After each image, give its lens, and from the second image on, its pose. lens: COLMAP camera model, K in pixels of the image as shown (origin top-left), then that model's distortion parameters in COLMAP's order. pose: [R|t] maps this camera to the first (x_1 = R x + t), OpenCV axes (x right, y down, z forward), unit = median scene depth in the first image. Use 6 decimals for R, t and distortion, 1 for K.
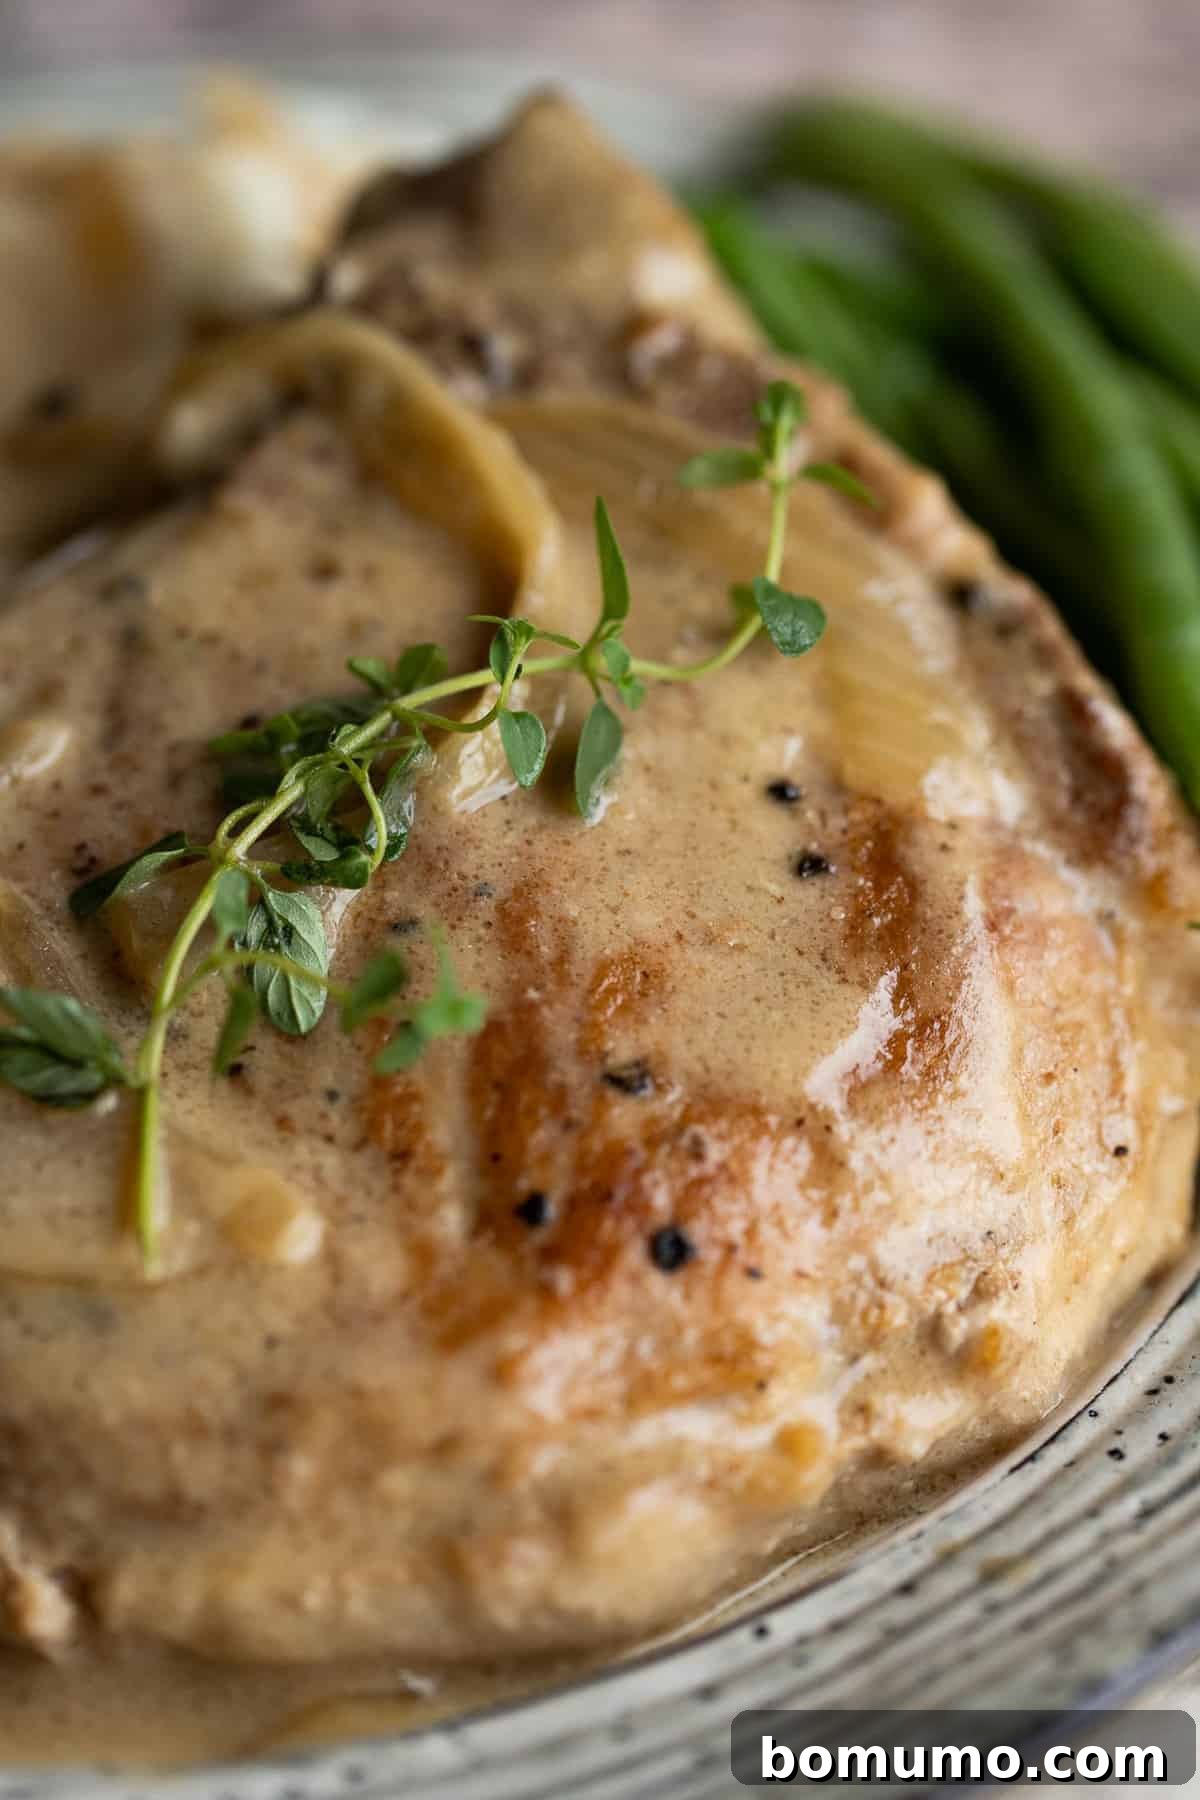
lens RADIAL K [[4619.6, 0, 600.0], [0, 4619.6, 900.0], [0, 0, 1]] dist [0.065525, -0.301889]
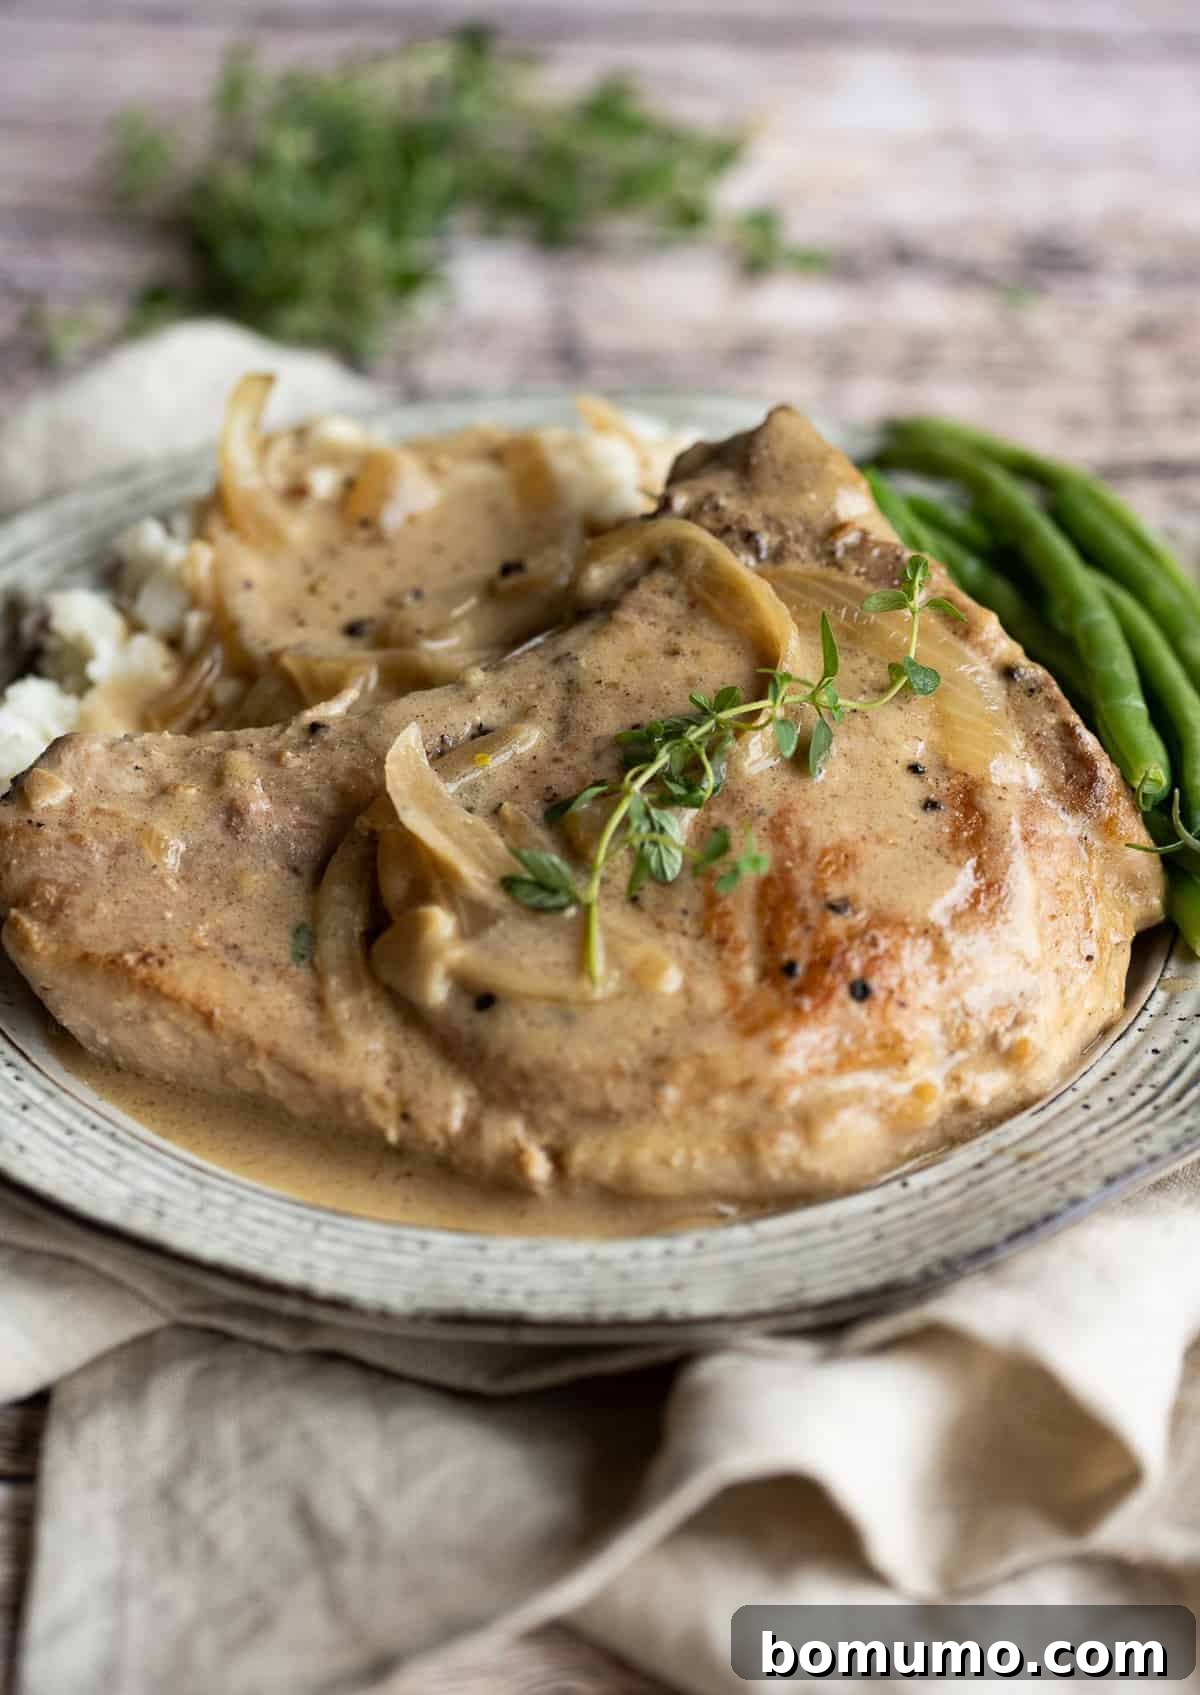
lens RADIAL K [[3901.7, 0, 600.0], [0, 3901.7, 847.5], [0, 0, 1]] dist [0.001268, -0.054739]
pose [[0.999693, 0.024629, 0.002724, -0.097976], [-0.024375, 0.997198, -0.070722, 0.130854], [-0.004459, 0.070634, 0.997492, -0.629208]]
